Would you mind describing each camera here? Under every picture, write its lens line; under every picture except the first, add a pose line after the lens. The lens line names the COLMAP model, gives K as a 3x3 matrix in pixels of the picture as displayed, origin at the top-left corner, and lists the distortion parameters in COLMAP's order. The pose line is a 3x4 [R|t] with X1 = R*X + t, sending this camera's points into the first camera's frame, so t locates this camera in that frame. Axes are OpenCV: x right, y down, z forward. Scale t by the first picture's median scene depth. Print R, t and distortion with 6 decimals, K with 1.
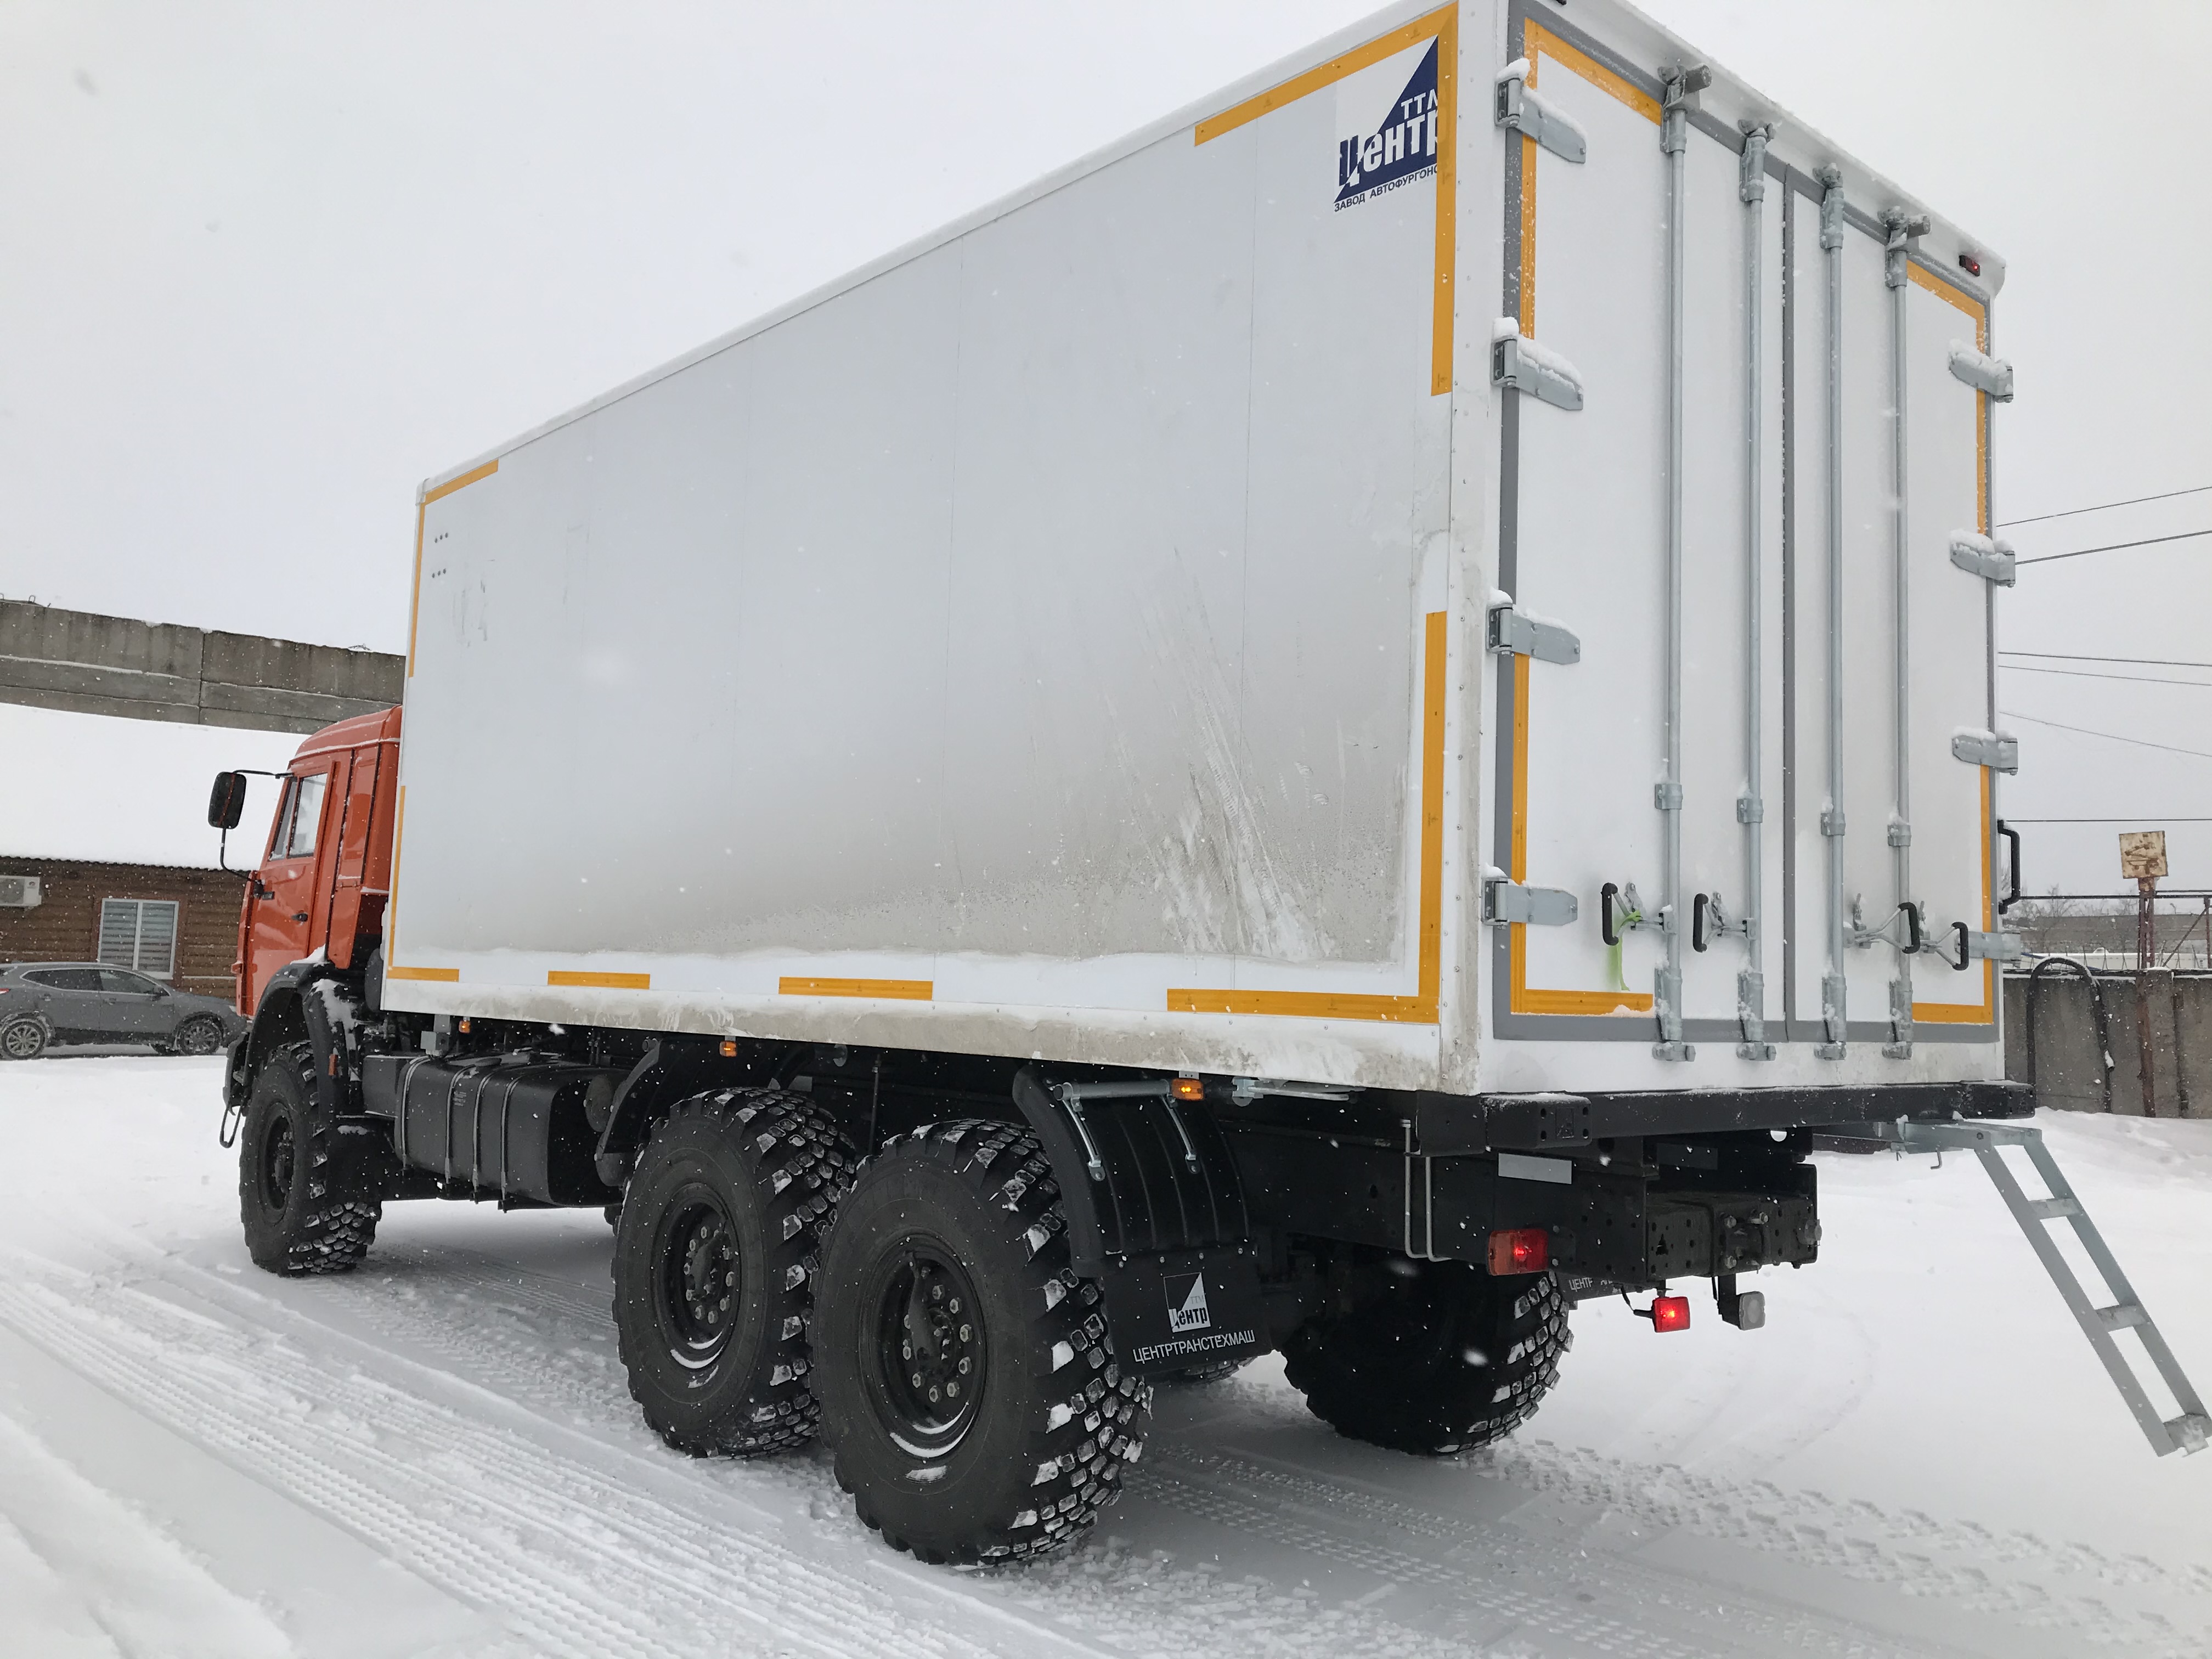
lens RADIAL K [[1807.7, 0, 1106.0], [0, 1807.7, 829.5], [0, 0, 1]] dist [0.147271, -0.450428]
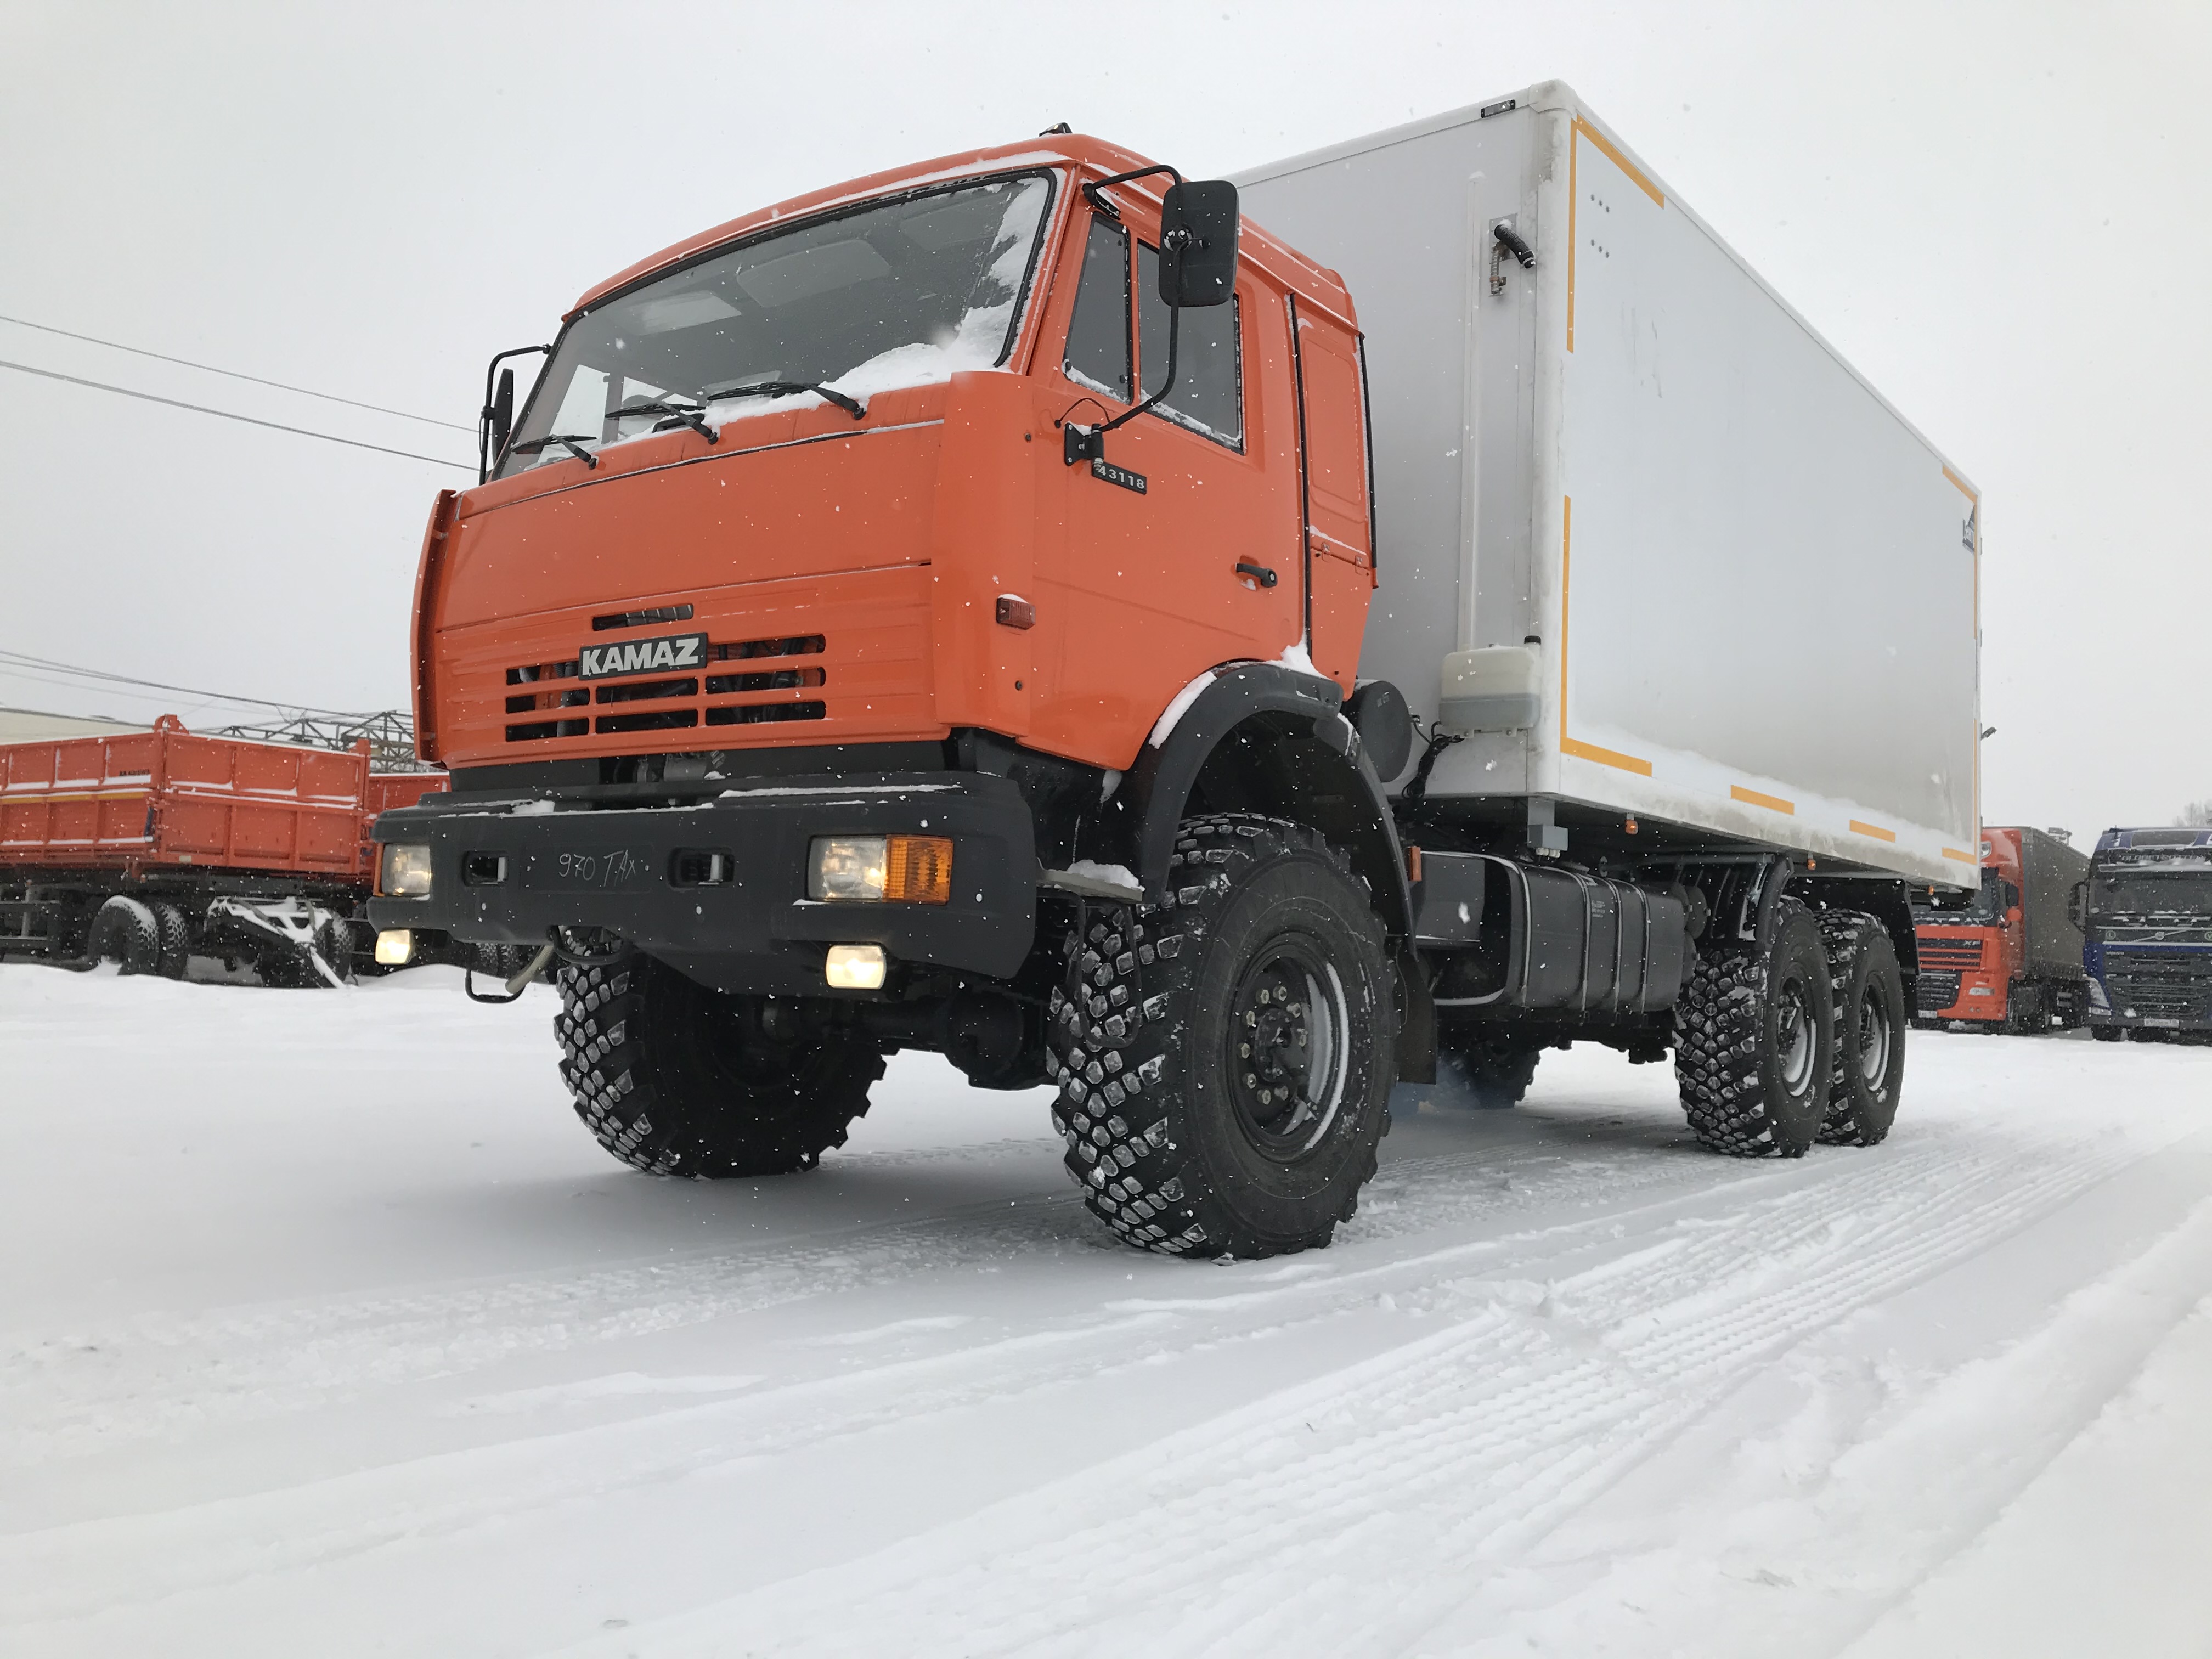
lens RADIAL K [[1798.2, 0, 1106.0], [0, 1798.2, 829.5], [0, 0, 1]] dist [0.028986, 0.004310]
pose [[-0.193751, 0.030078, 0.980590, -2.039125], [-0.131575, 0.989703, -0.056355, 0.338969], [-0.972188, -0.139940, -0.187798, 2.498689]]
